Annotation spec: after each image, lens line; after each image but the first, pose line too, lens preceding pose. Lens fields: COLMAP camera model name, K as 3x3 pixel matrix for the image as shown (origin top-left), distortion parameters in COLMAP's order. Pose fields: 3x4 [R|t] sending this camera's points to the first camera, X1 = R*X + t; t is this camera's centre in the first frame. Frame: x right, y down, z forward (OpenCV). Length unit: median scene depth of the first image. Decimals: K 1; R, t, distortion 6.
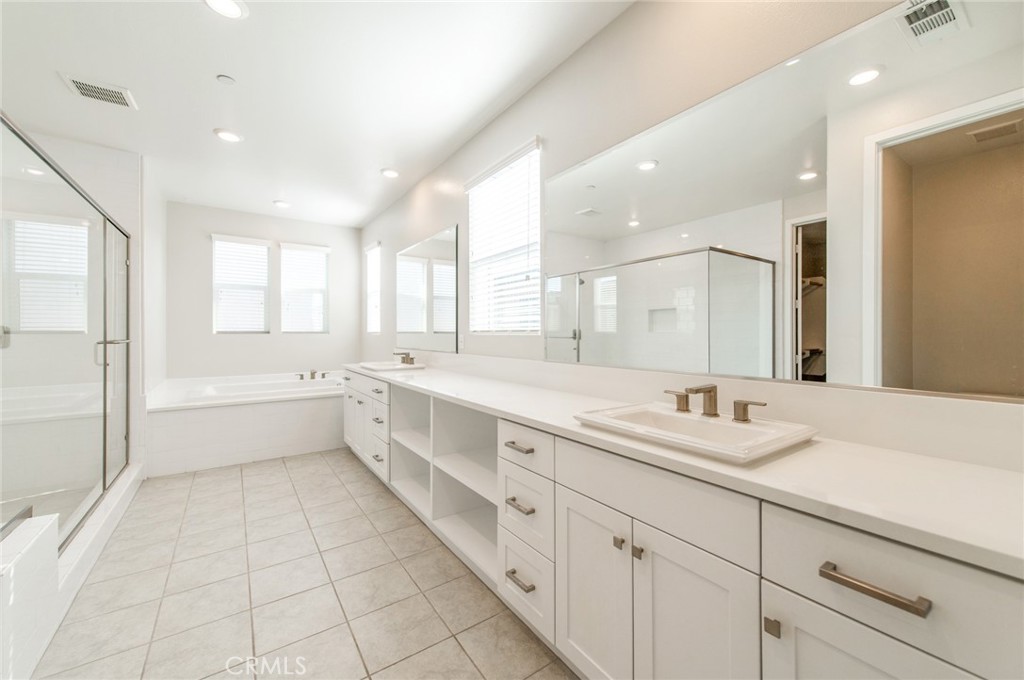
lens RADIAL K [[401.3, 0, 512.8], [0, 401.3, 335.5], [0, 0, 1]] dist [0.002055, -0.000340]
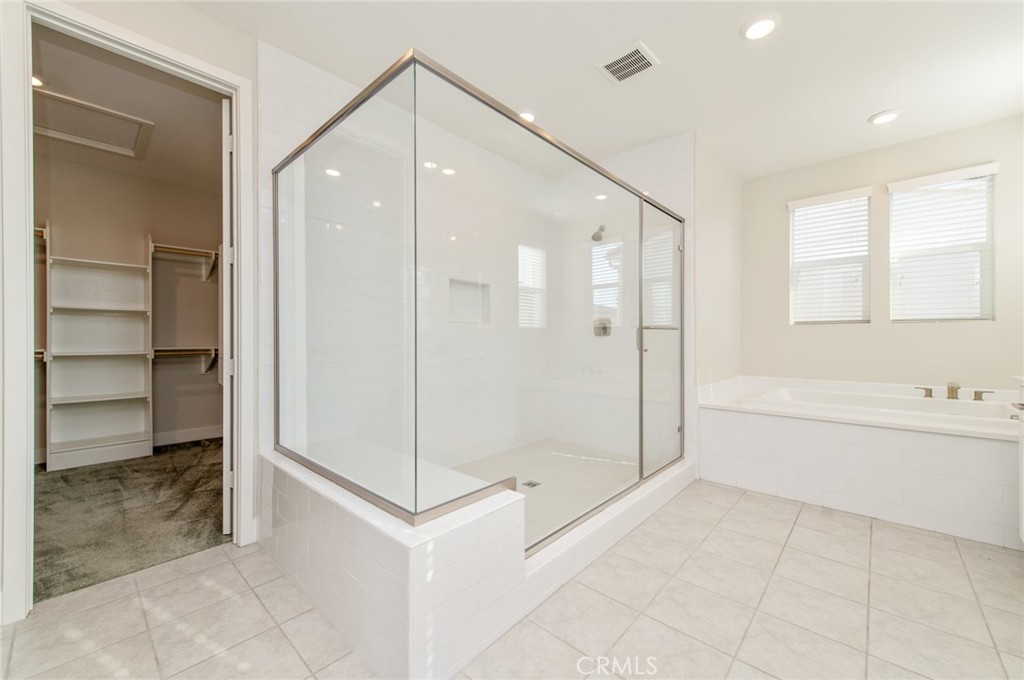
lens RADIAL K [[401.3, 0, 508.2], [0, 401.3, 338.3], [0, 0, 1]] dist [0.002055, -0.000340]
pose [[0.217738, -0.001869, -0.976005, -0.074632], [-0.003798, 0.999989, -0.002762, 0.025948], [0.976000, 0.004309, 0.217728, 0.257544]]
